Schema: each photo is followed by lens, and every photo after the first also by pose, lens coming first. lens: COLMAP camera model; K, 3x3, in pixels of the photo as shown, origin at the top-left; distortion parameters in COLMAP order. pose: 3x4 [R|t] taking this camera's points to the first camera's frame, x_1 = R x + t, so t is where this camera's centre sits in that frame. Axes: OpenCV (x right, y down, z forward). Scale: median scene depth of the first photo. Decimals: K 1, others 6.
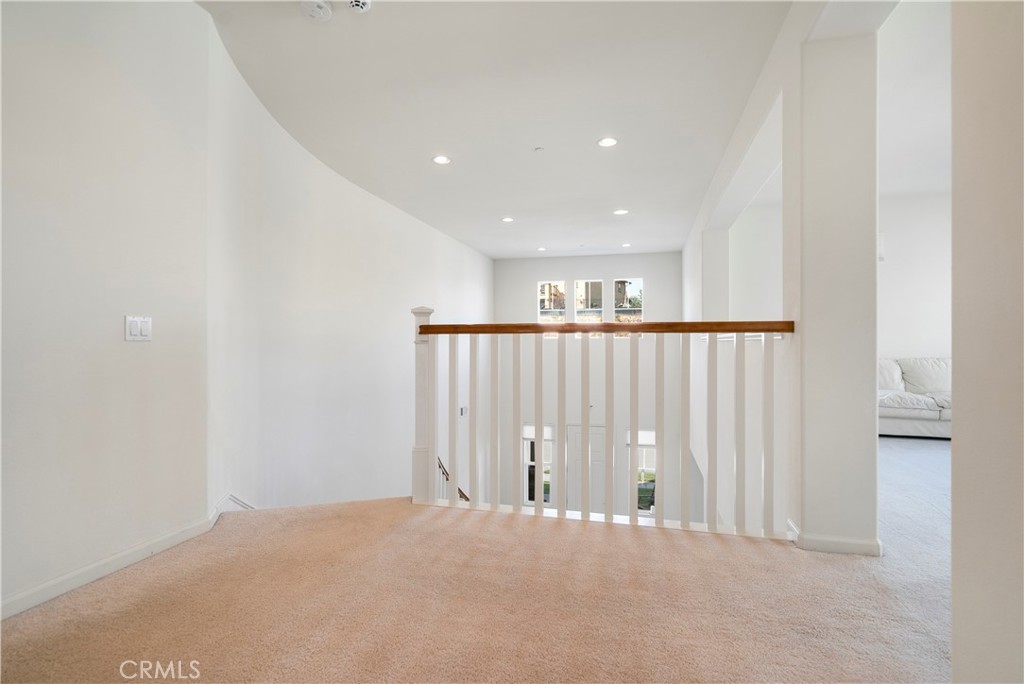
lens RADIAL K [[485.3, 0, 512.5], [0, 485.3, 341.5], [0, 0, 1]] dist [-0.007777, 0.003335]
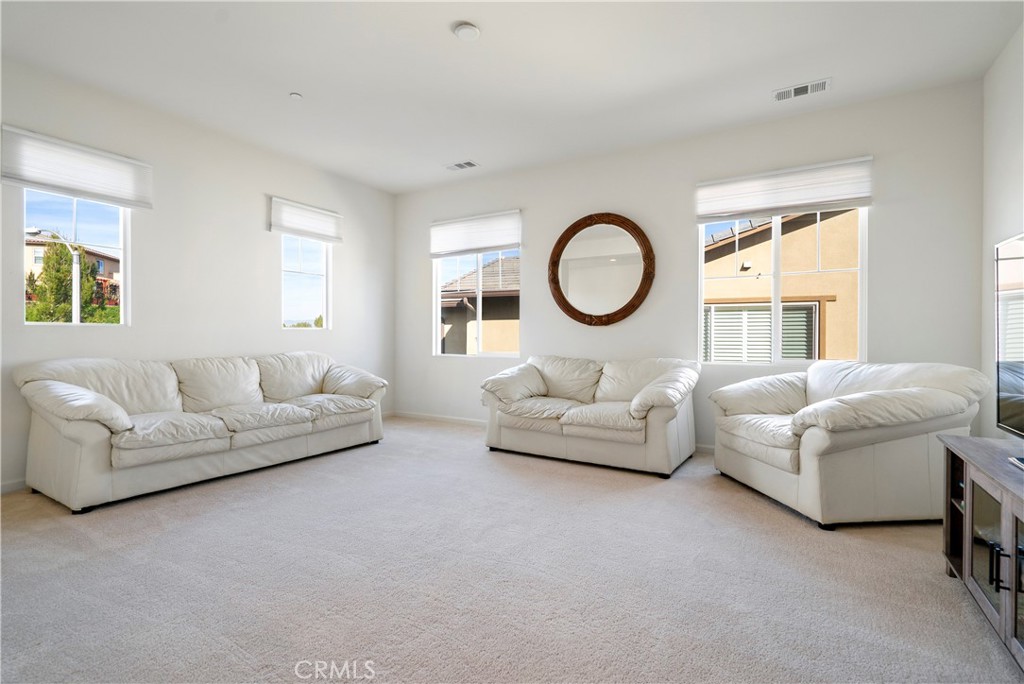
lens RADIAL K [[485.3, 0, 512.1], [0, 485.3, 339.9], [0, 0, 1]] dist [-0.007777, 0.003335]
pose [[0.286410, -0.001555, 0.958106, 0.337131], [-0.008941, 0.999951, 0.004296, 0.000687], [-0.958065, -0.009797, 0.286382, 0.416770]]
